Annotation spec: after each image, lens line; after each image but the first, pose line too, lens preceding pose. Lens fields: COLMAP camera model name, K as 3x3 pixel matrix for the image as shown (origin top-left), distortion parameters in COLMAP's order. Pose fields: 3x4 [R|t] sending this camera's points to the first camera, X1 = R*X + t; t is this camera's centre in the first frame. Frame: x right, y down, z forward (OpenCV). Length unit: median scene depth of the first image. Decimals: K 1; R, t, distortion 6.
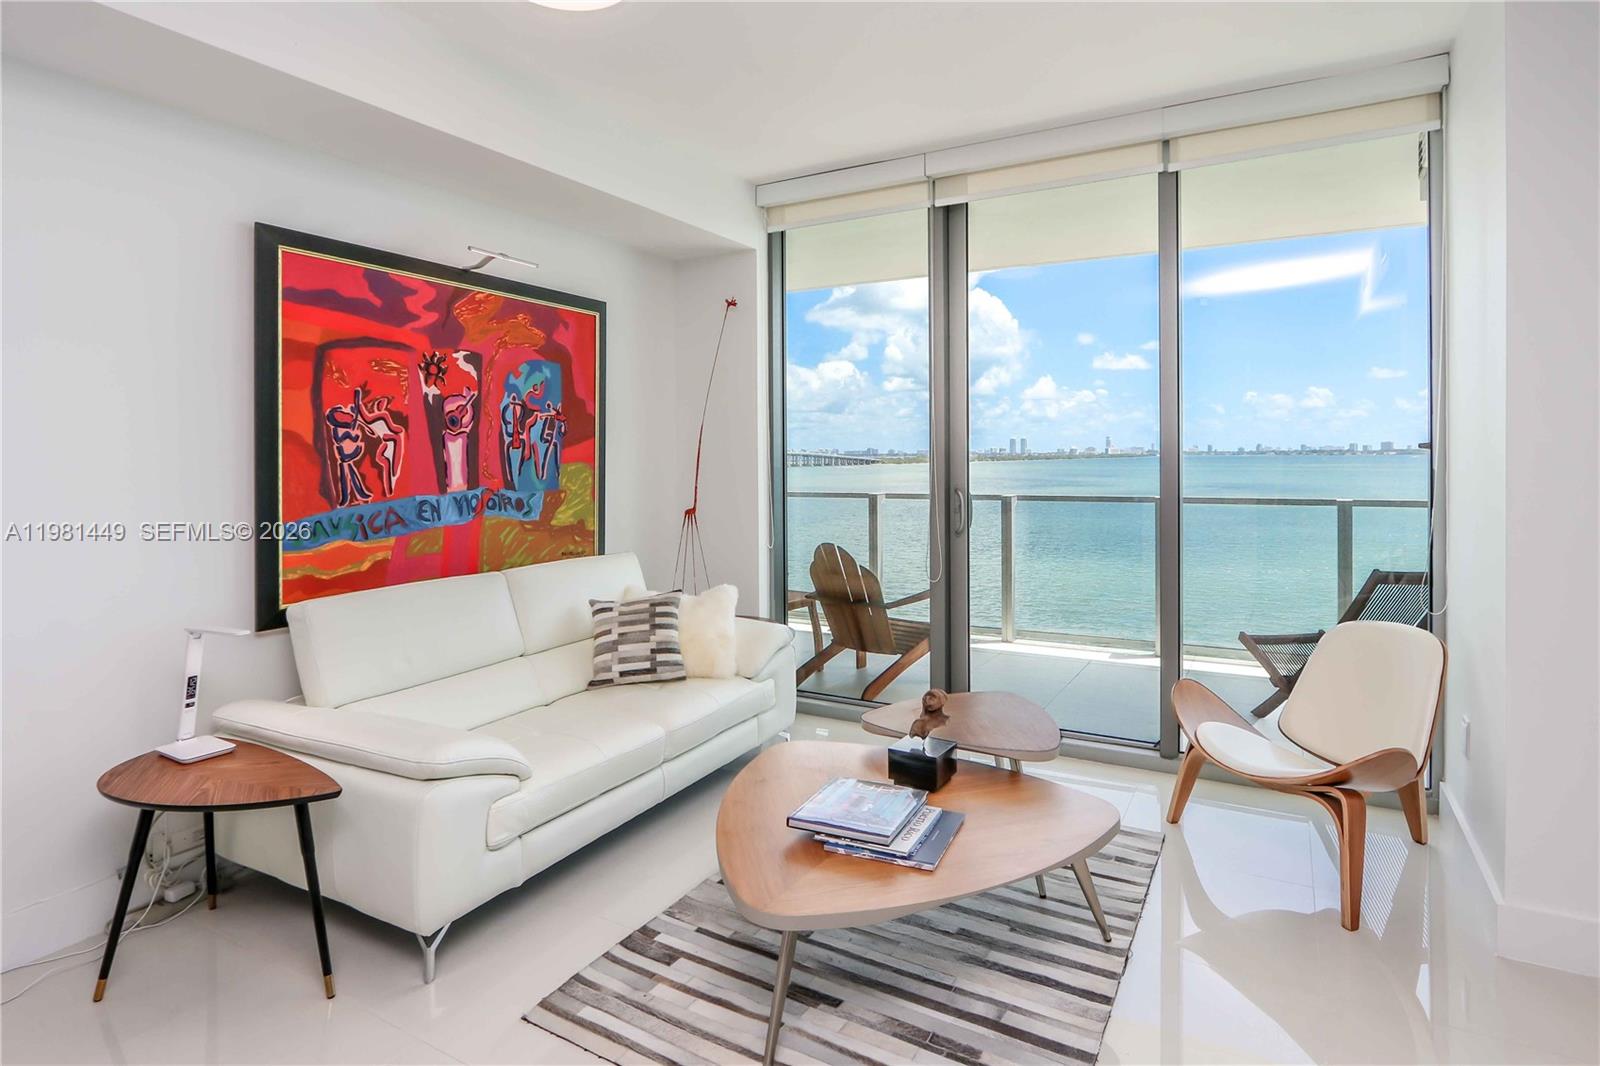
lens RADIAL K [[856.9, 0, 800.9], [0, 856.9, 449.3], [0, 0, 1]] dist [-0.005369, -0.000839]
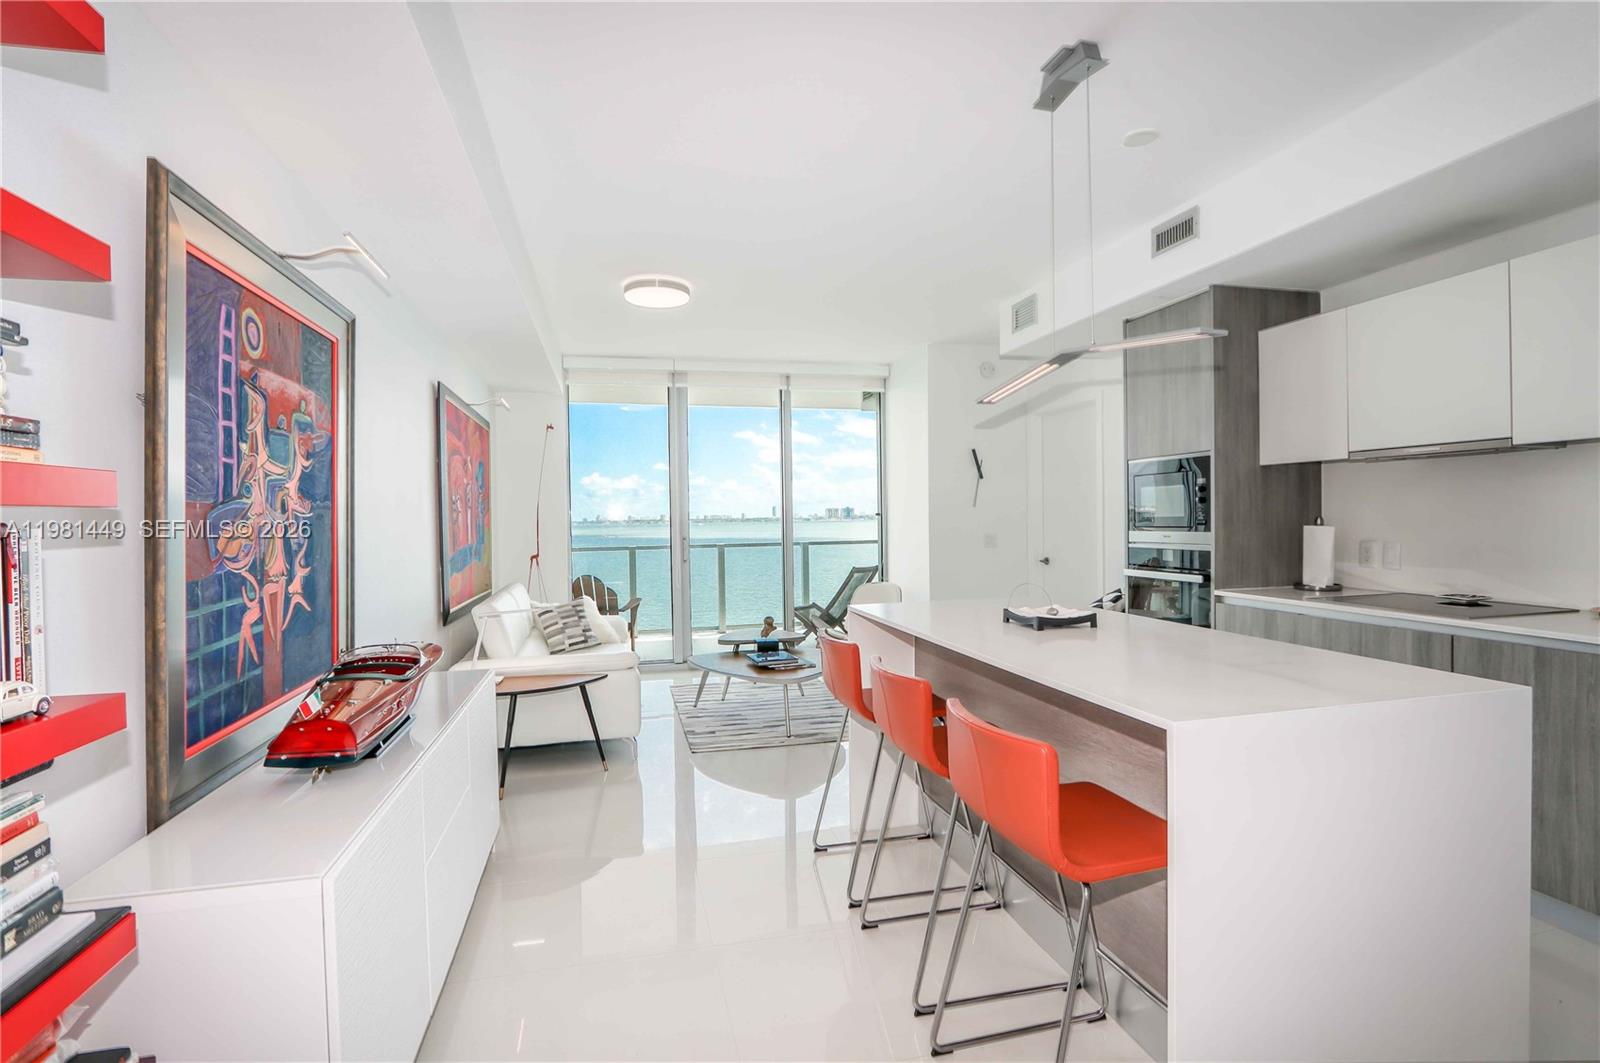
lens RADIAL K [[744.5, 0, 796.6], [0, 744.5, 498.3], [0, 0, 1]] dist [-0.003149, -0.000177]
pose [[0.735334, 0.012568, 0.677588, -0.899932], [0.007919, 0.999600, -0.027135, 0.006397], [-0.677659, 0.025320, 0.734941, -0.441927]]
